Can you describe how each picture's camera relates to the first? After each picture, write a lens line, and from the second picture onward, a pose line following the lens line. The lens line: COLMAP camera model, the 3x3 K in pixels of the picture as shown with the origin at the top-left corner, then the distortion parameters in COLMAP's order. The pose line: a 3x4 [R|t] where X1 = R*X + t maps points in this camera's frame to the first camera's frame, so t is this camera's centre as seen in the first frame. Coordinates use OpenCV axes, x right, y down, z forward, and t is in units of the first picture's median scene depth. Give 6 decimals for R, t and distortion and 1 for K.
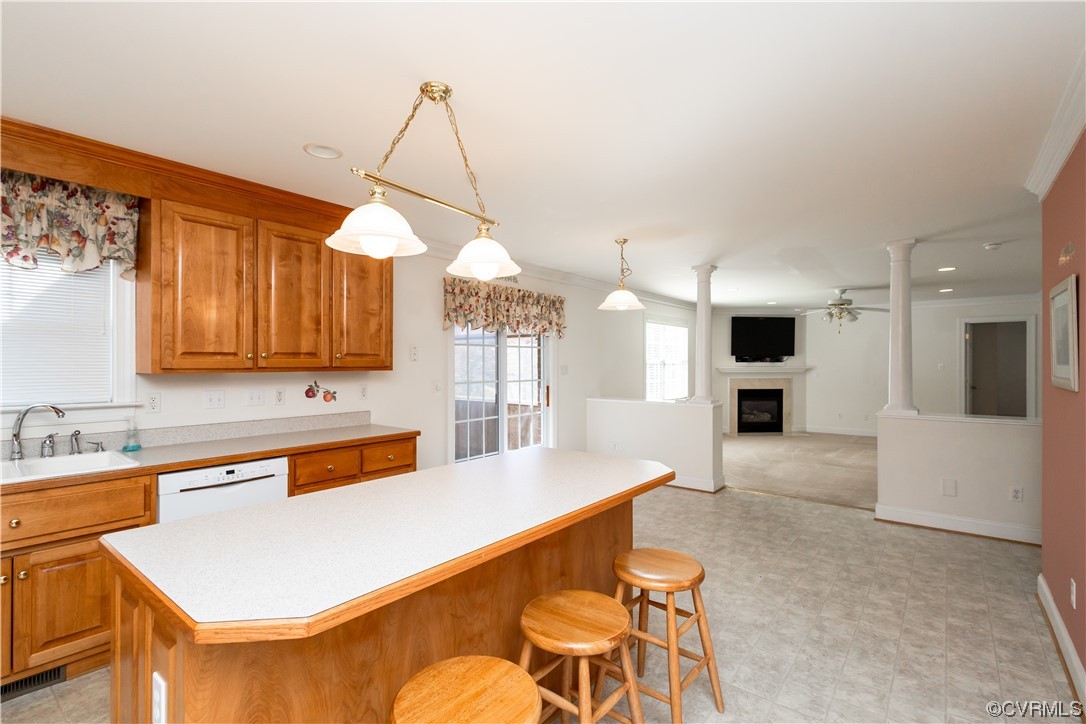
lens RADIAL K [[503.7, 0, 545.0], [0, 503.7, 359.9], [0, 0, 1]] dist [0.001035, 0.000095]
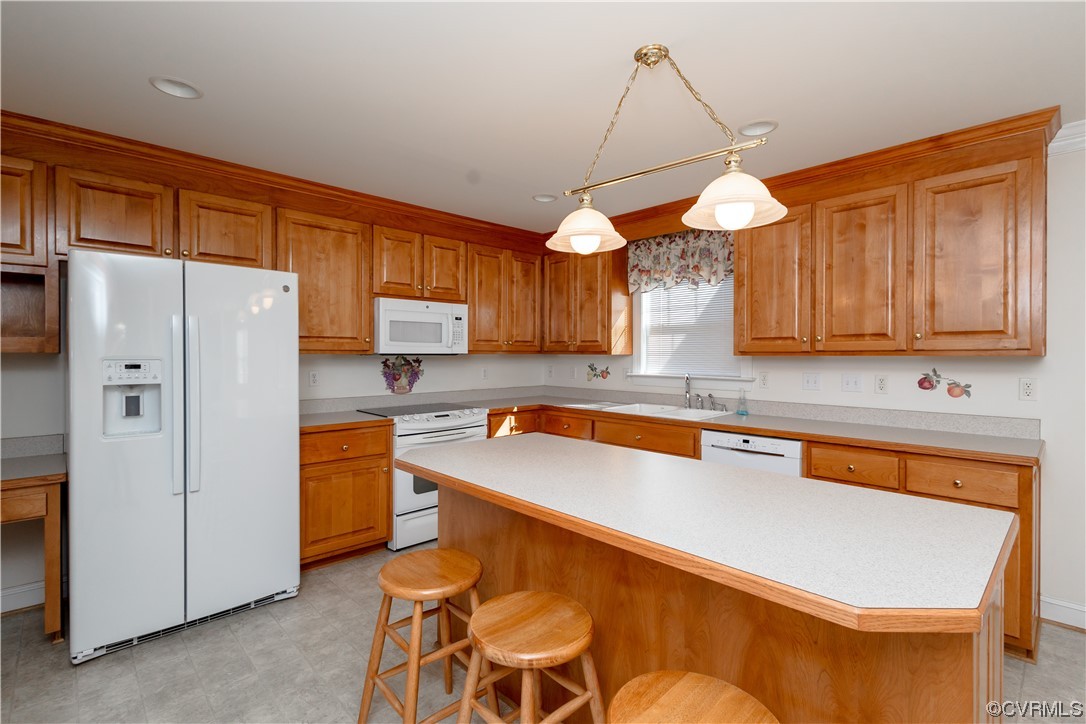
lens RADIAL K [[503.7, 0, 545.0], [0, 503.7, 359.9], [0, 0, 1]] dist [0.001035, 0.000095]
pose [[-0.146934, 0.009787, -0.989098, 0.474435], [0.005560, 0.999943, 0.009069, 0.019974], [0.989131, -0.004167, -0.146980, 0.588772]]
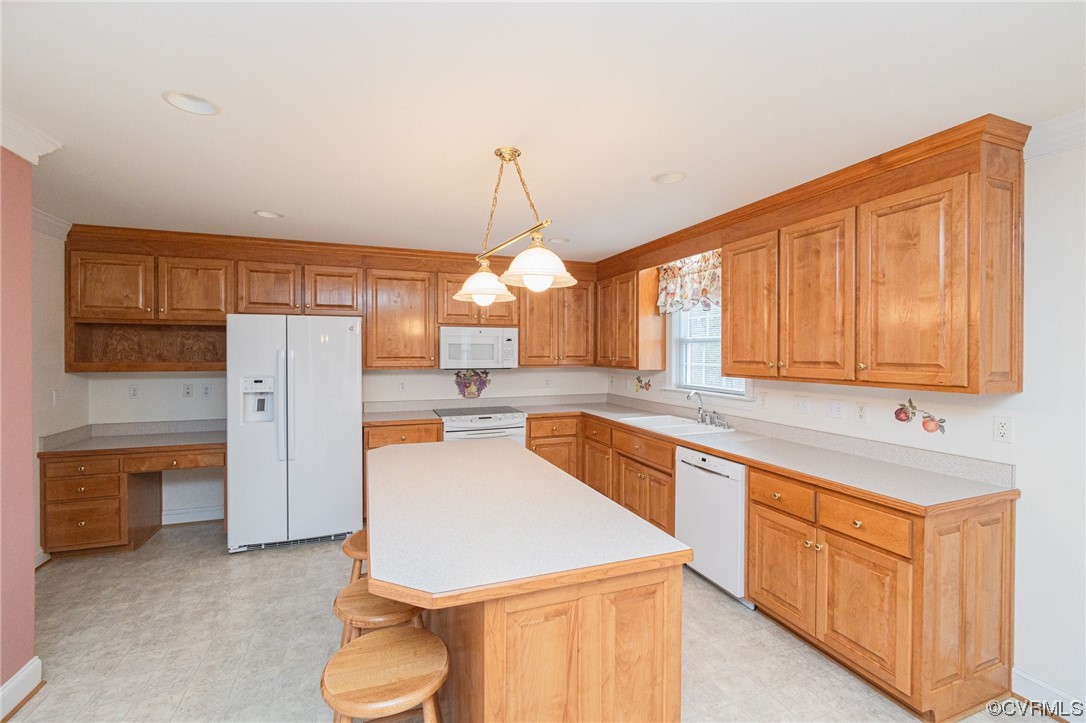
lens RADIAL K [[466.8, 0, 538.6], [0, 466.8, 357.0], [0, 0, 1]] dist [-0.001390, -0.000225]
pose [[-0.518661, 0.006609, -0.854954, 0.455421], [0.002121, 0.999977, 0.006443, -0.028708], [0.854977, 0.001528, -0.518663, 1.021533]]
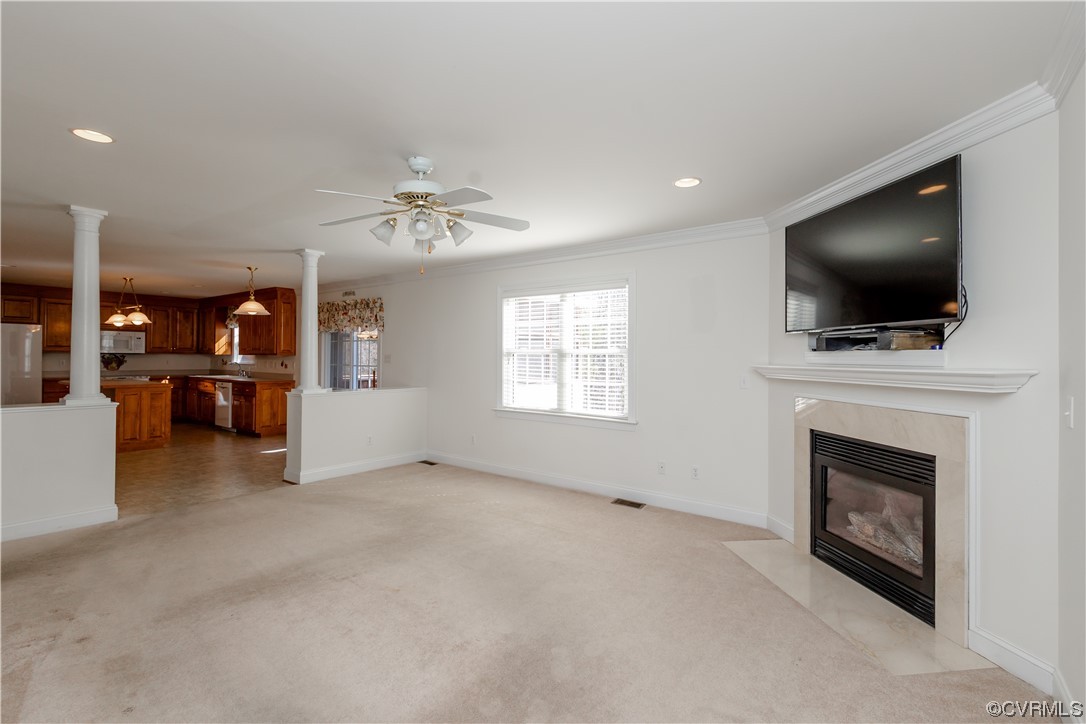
lens RADIAL K [[509.6, 0, 543.1], [0, 509.6, 354.6], [0, 0, 1]] dist [-0.000598, -0.000201]
pose [[0.011676, -0.005215, -0.999918, 2.297682], [-0.003284, 0.999981, -0.005254, 0.030509], [0.999926, 0.003345, 0.011659, 2.543861]]
